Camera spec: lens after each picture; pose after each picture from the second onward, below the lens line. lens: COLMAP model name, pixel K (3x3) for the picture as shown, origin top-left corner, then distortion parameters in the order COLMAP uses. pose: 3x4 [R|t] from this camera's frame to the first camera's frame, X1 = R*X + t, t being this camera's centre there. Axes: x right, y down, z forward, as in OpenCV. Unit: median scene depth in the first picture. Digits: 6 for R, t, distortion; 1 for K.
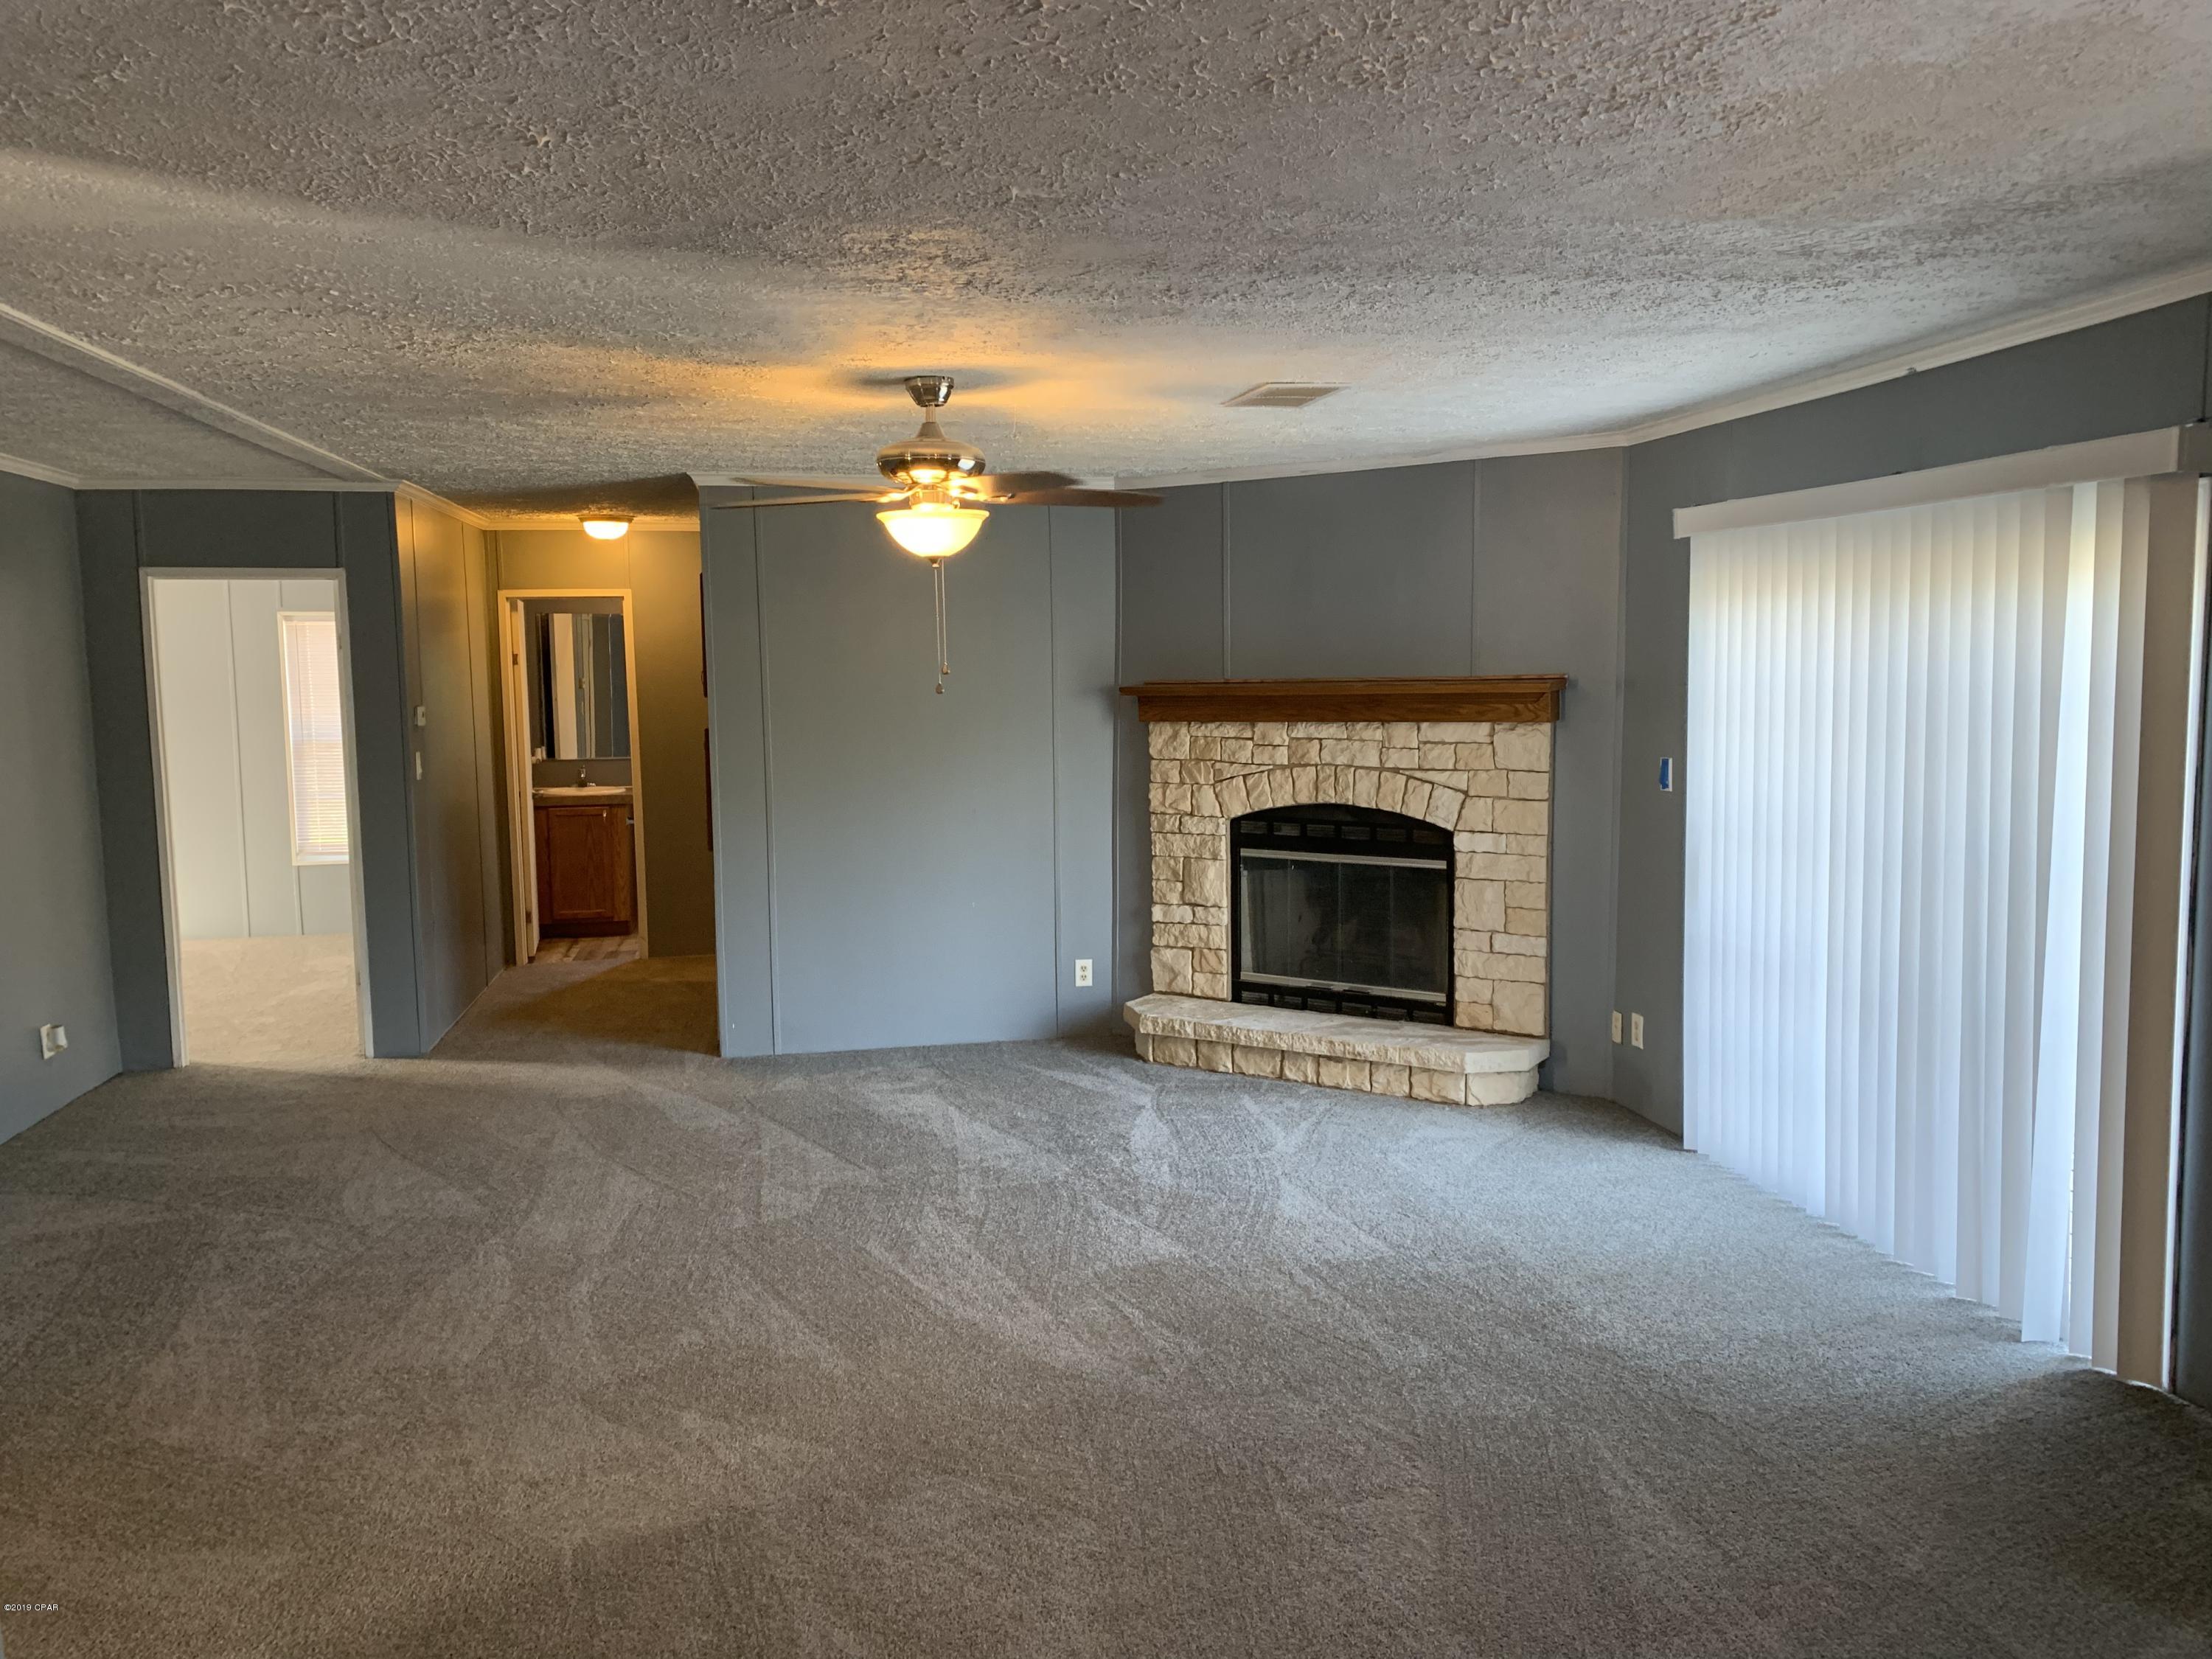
lens RADIAL K [[1681.3, 0, 1120.6], [0, 1681.3, 833.7], [0, 0, 1]] dist [0.040907, -0.035163]
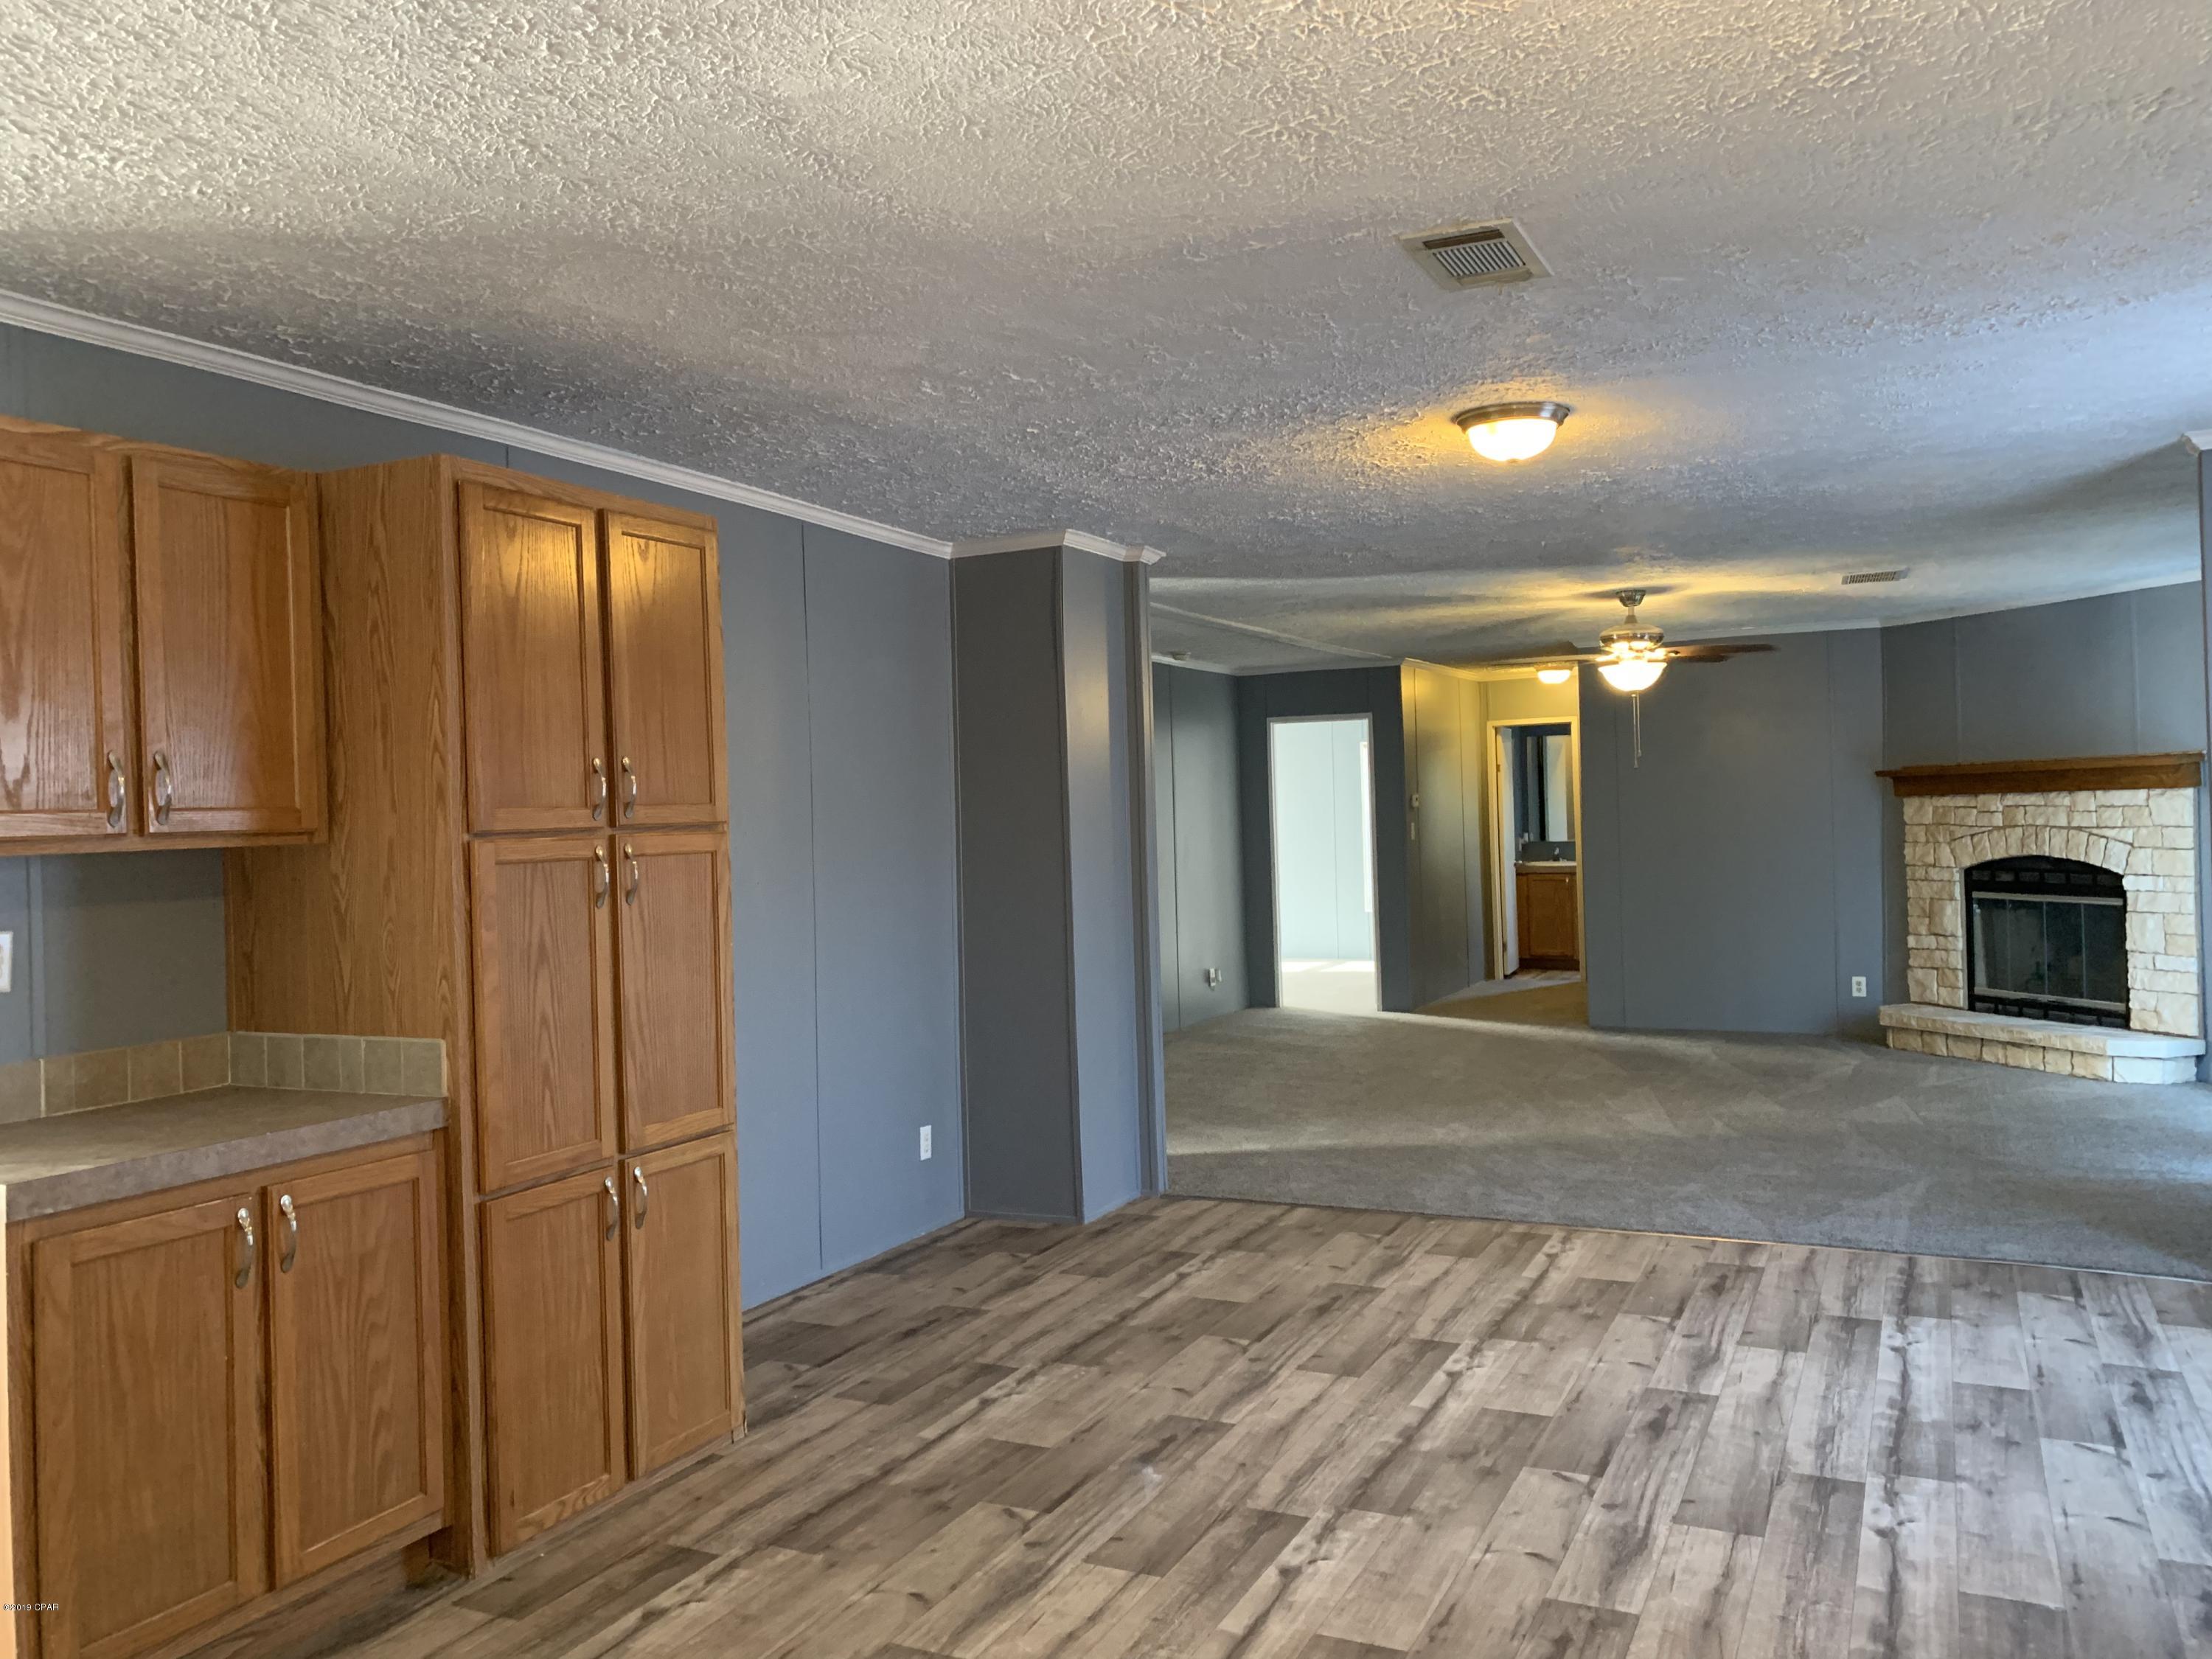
lens RADIAL K [[1681.3, 0, 1107.4], [0, 1681.3, 828.6], [0, 0, 1]] dist [0.040907, -0.035163]
pose [[0.791968, -0.002919, -0.610556, 0.353580], [-0.045320, 0.996949, -0.063552, 0.076359], [0.608878, 0.078002, 0.789419, -0.470095]]
